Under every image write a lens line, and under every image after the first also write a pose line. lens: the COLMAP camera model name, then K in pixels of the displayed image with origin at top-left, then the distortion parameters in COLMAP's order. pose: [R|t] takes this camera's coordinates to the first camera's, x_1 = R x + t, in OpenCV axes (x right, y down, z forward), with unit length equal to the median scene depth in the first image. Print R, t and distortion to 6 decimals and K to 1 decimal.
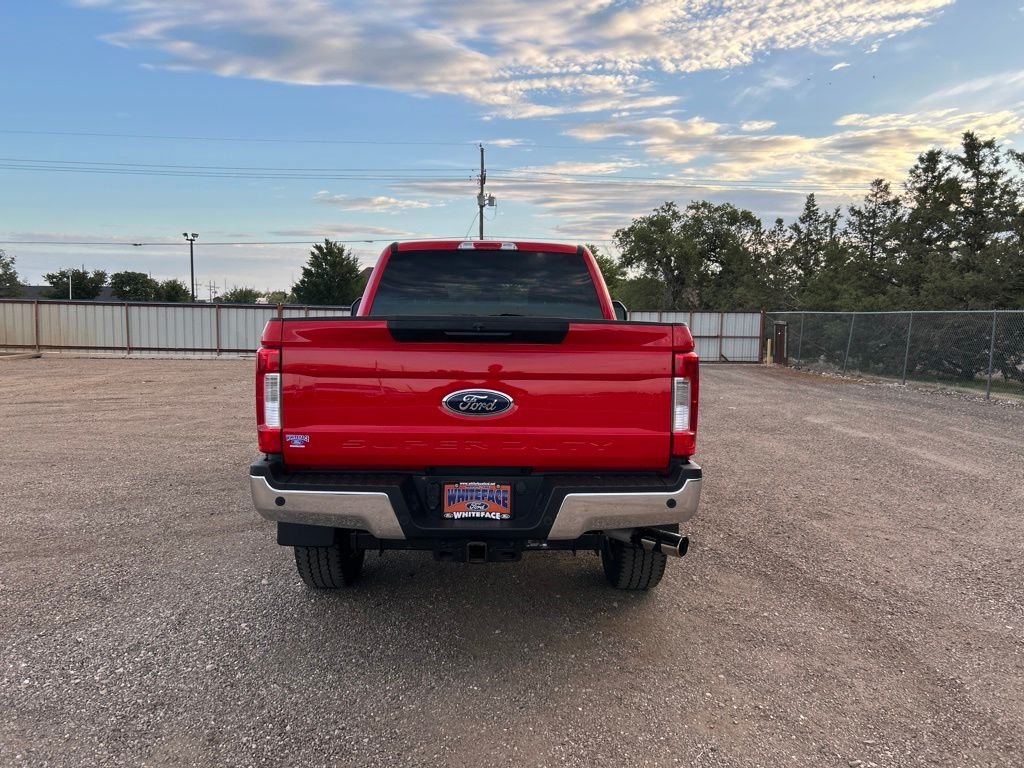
lens RADIAL K [[782.9, 0, 511.6], [0, 782.9, 386.1], [0, 0, 1]] dist [0.061134, -0.065986]
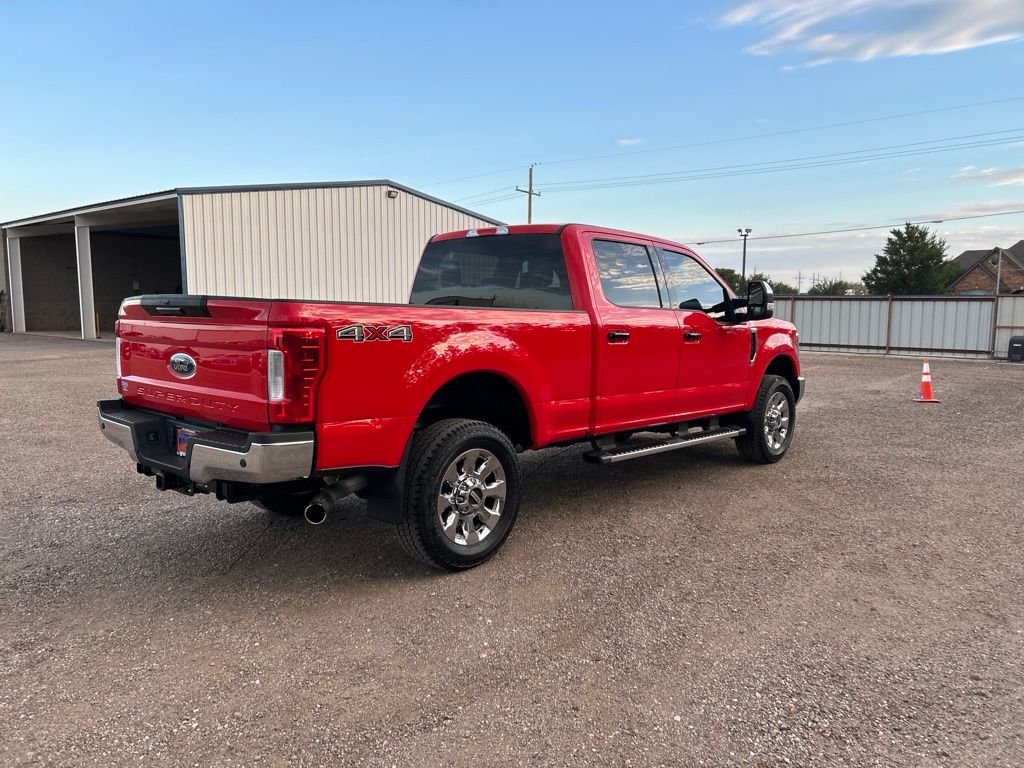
lens RADIAL K [[782.9, 0, 512.9], [0, 782.9, 390.8], [0, 0, 1]] dist [0.061134, -0.065986]
pose [[0.724500, 0.068314, -0.685882, 0.075351], [-0.058816, 0.997574, 0.037231, -0.000937], [0.686761, 0.013367, 0.726760, 0.028044]]
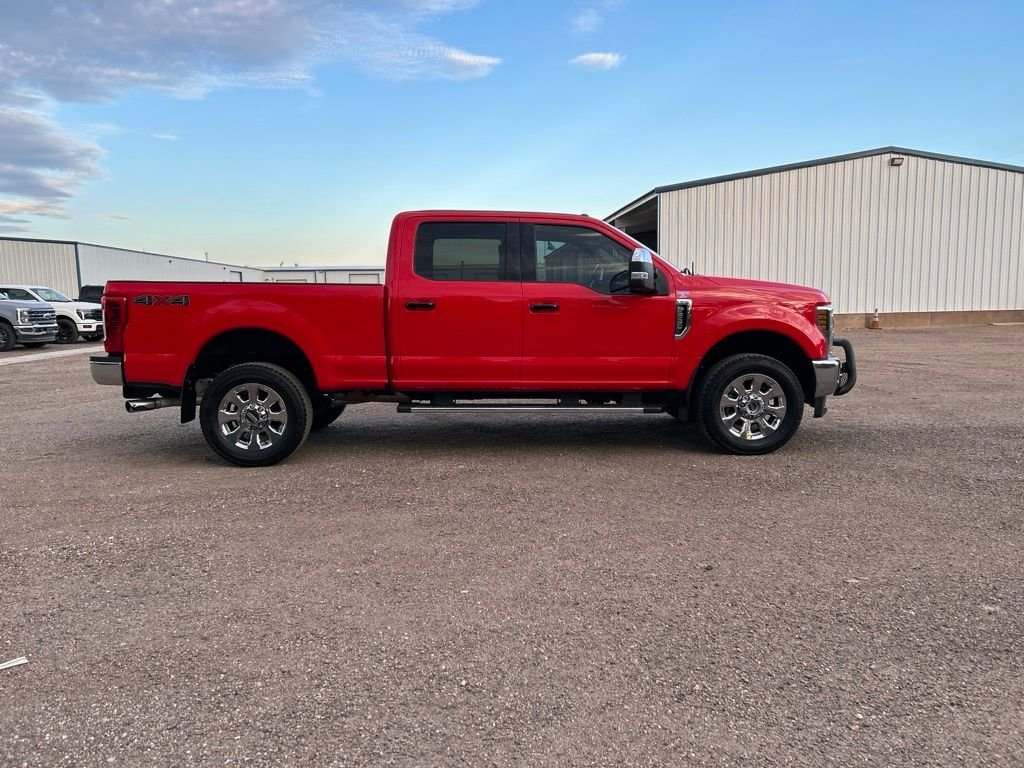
lens RADIAL K [[782.9, 0, 517.6], [0, 782.9, 393.3], [0, 0, 1]] dist [0.061134, -0.065986]
pose [[-0.000951, 0.112681, -0.993631, 0.134629], [-0.071993, 0.991045, 0.112457, -0.006293], [0.997405, 0.071641, 0.007170, 0.126419]]
